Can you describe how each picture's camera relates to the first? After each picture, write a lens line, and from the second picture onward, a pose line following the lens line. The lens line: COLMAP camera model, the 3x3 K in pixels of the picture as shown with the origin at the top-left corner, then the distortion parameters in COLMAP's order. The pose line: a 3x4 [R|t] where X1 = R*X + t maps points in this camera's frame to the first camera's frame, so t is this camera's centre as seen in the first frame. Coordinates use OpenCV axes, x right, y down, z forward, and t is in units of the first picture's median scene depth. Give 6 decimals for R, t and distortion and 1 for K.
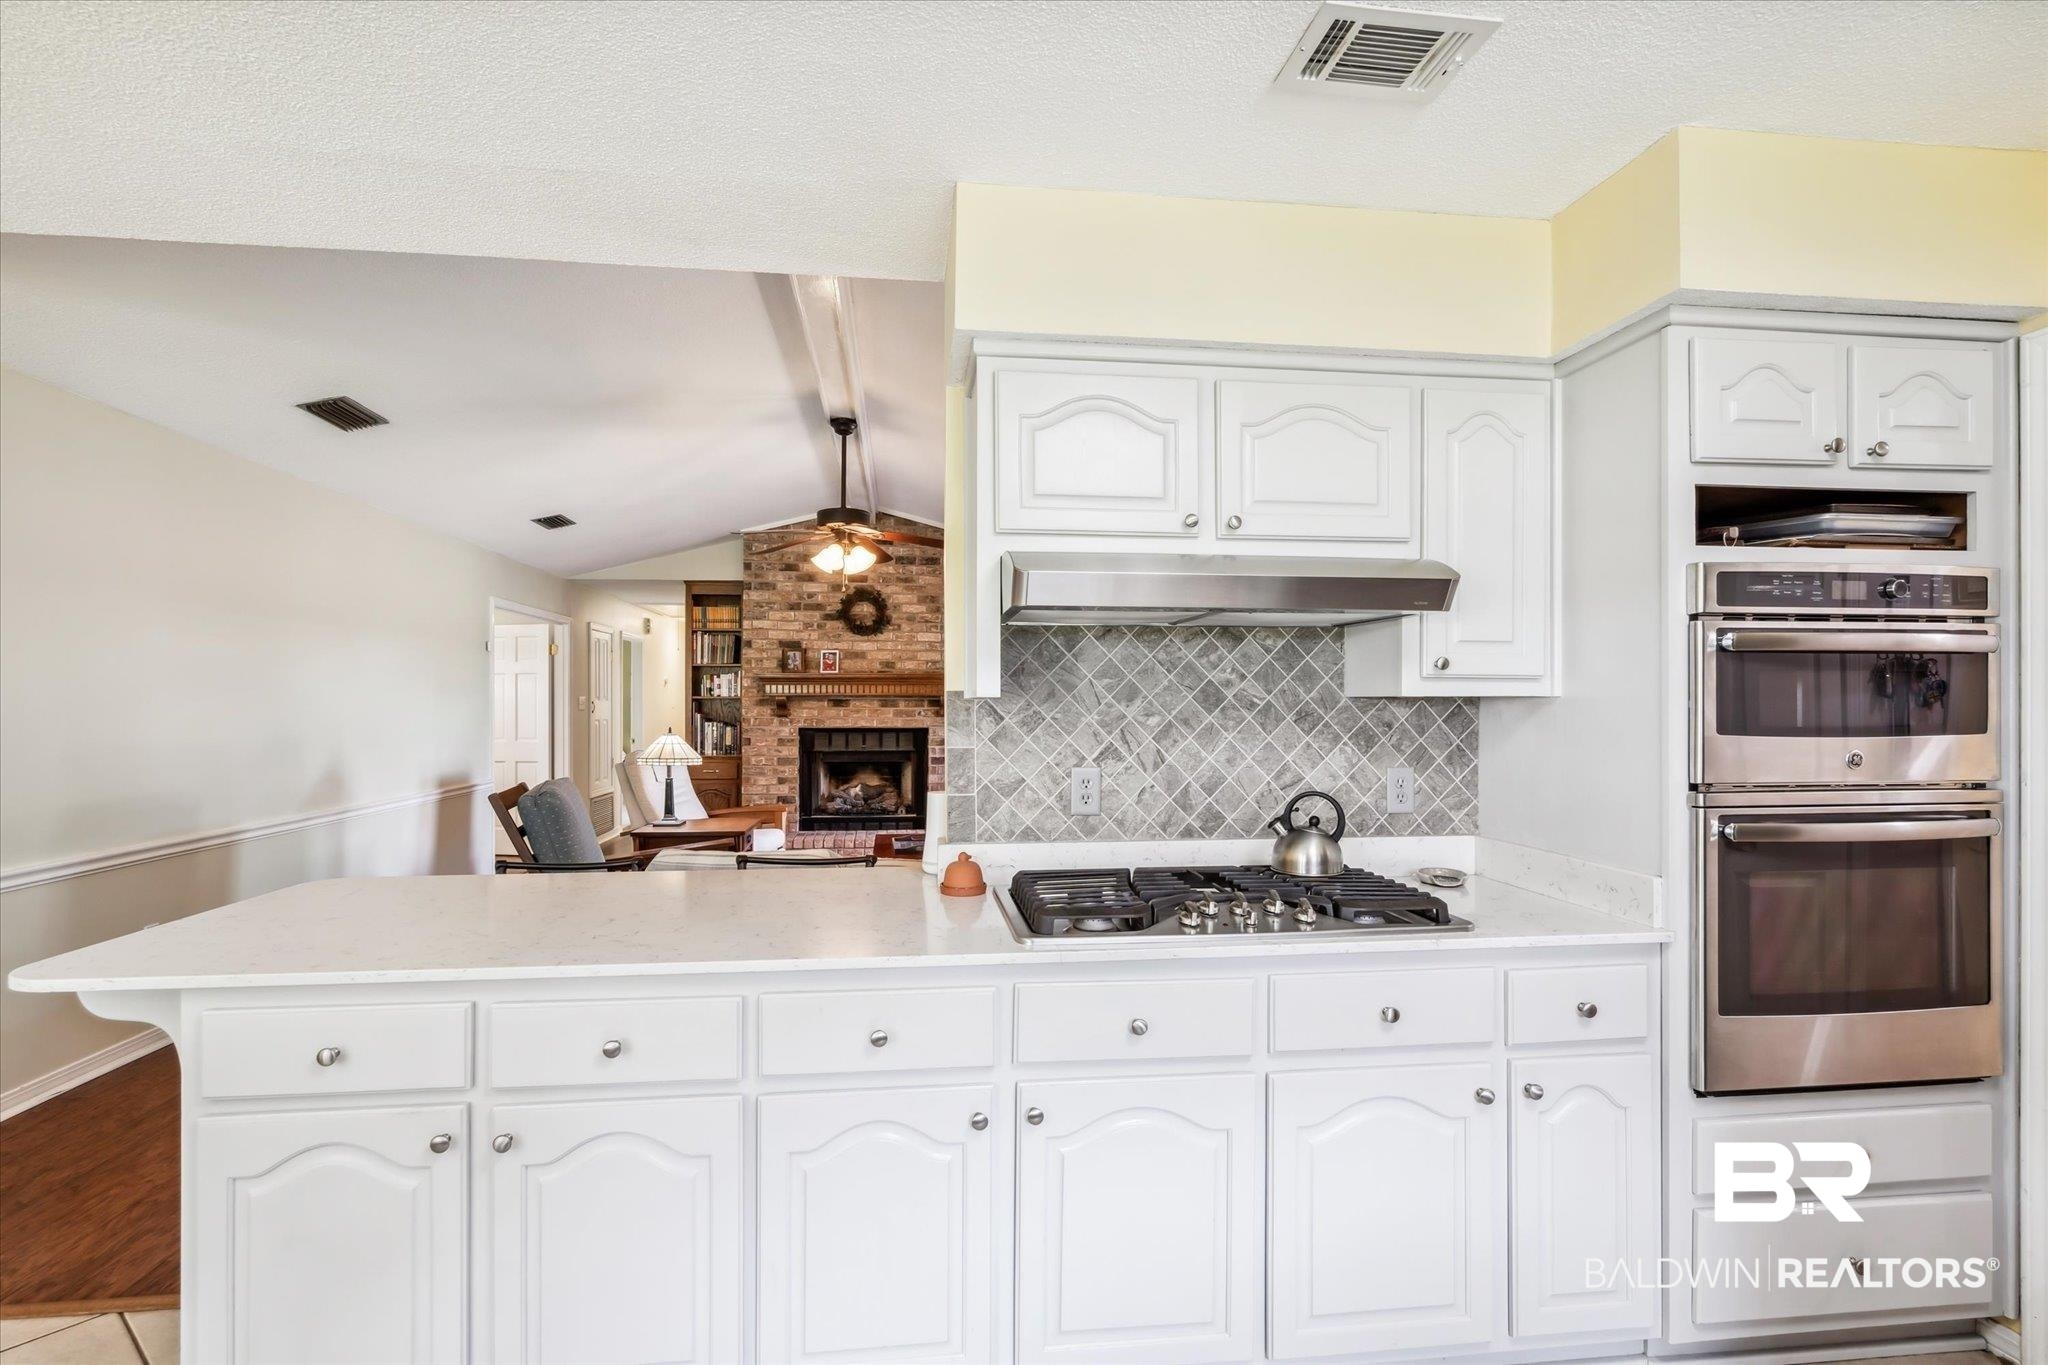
lens RADIAL K [[941.3, 0, 987.9], [0, 941.3, 700.2], [0, 0, 1]] dist [-0.007406, 0.002963]
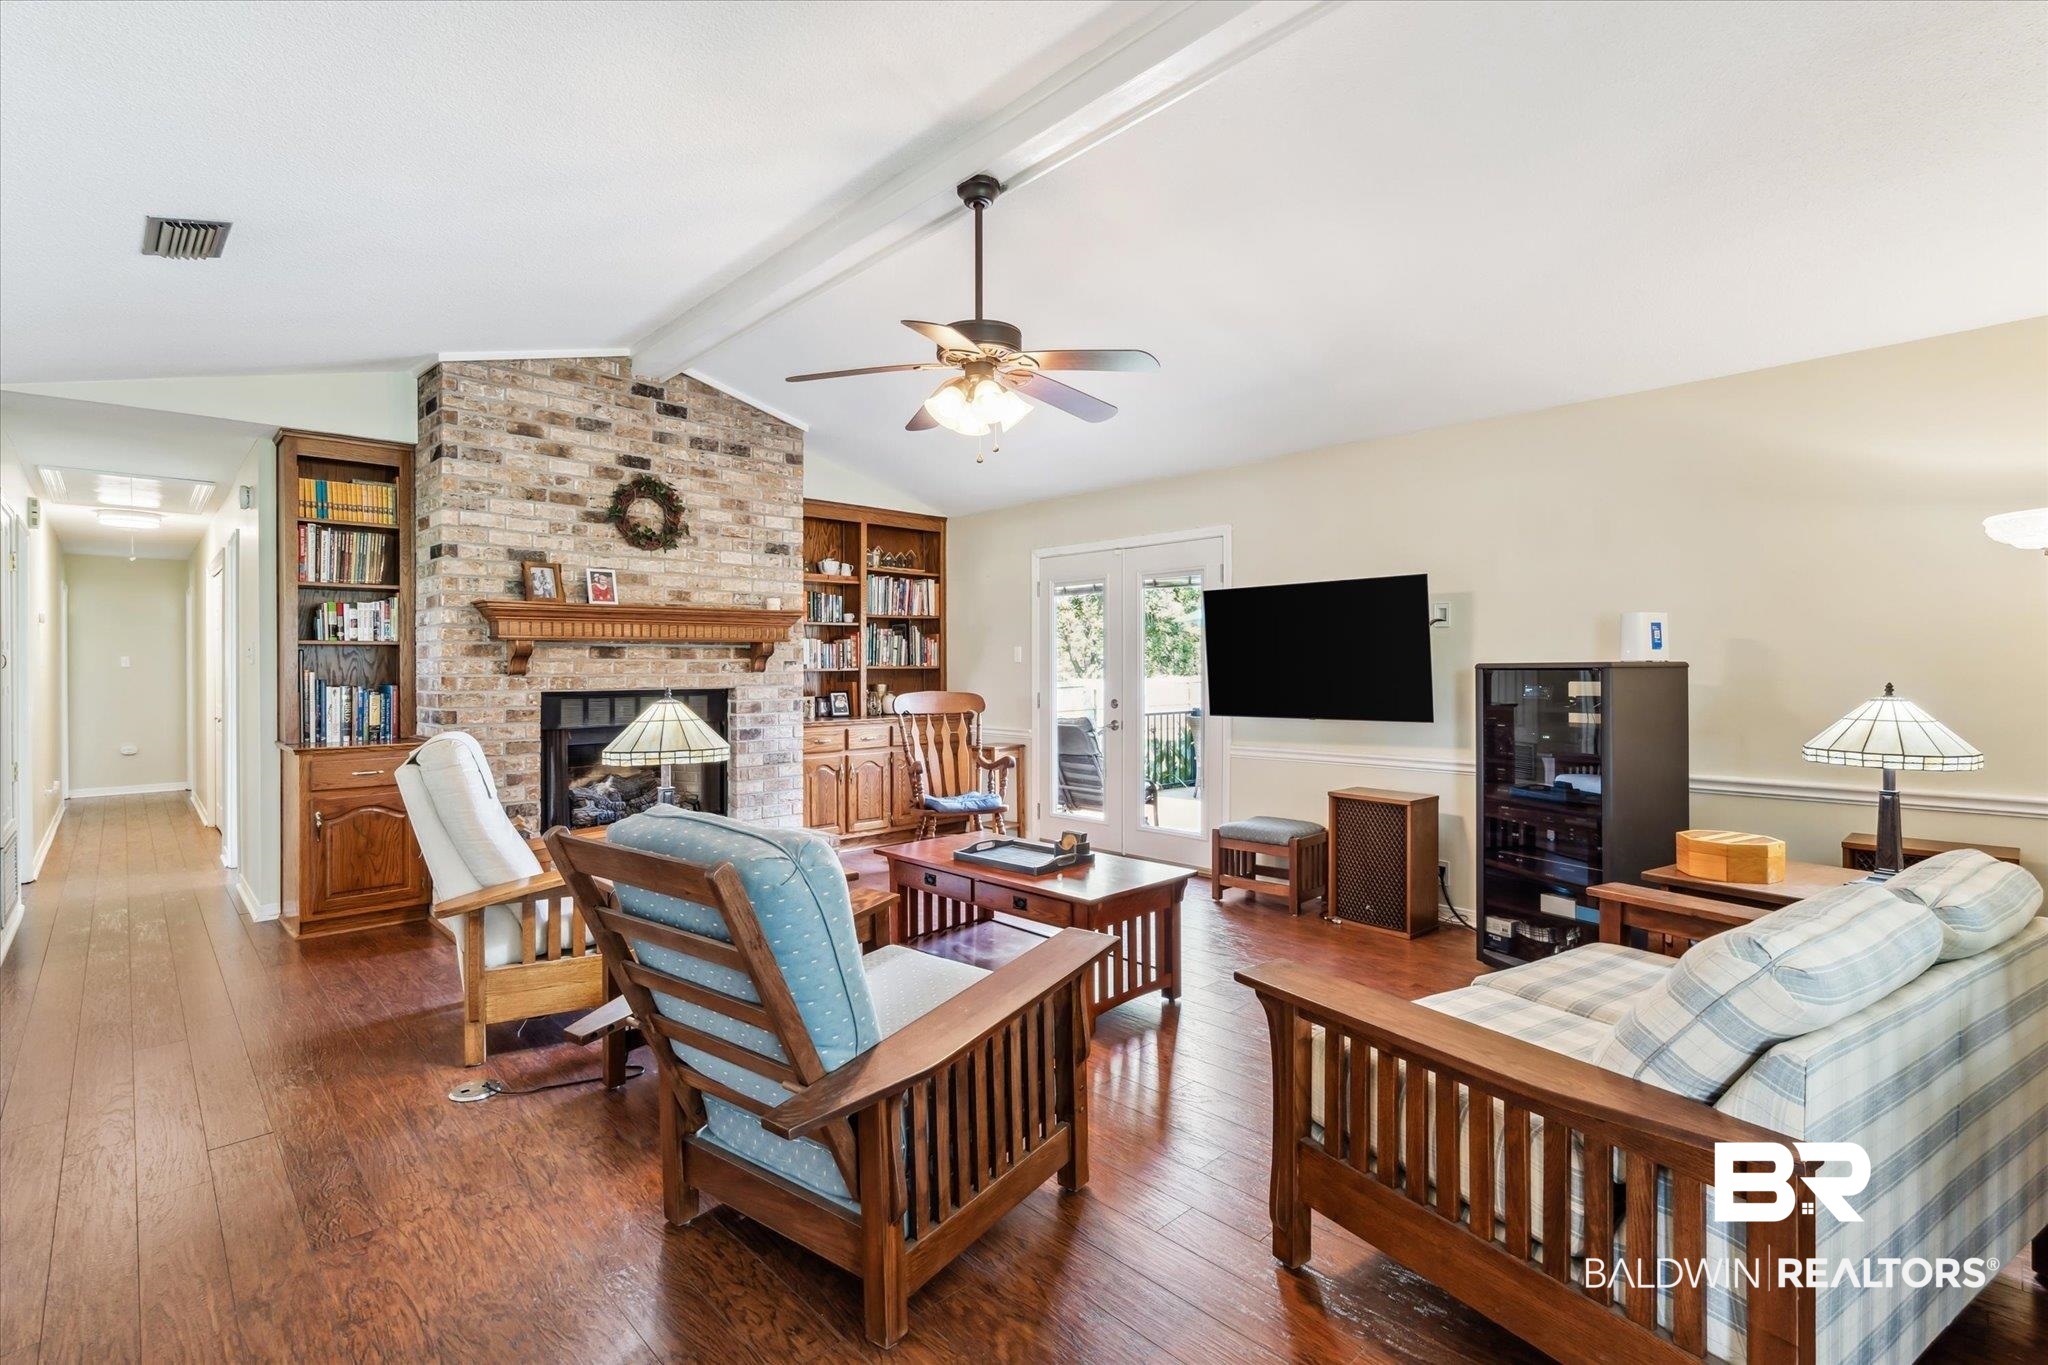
lens RADIAL K [[941.3, 0, 974.3], [0, 941.3, 659.4], [0, 0, 1]] dist [-0.007406, 0.002963]
pose [[0.801840, -0.001828, 0.597536, -0.340023], [0.000634, 0.999997, 0.002209, 0.006732], [-0.597538, -0.001393, 0.801839, 0.334313]]
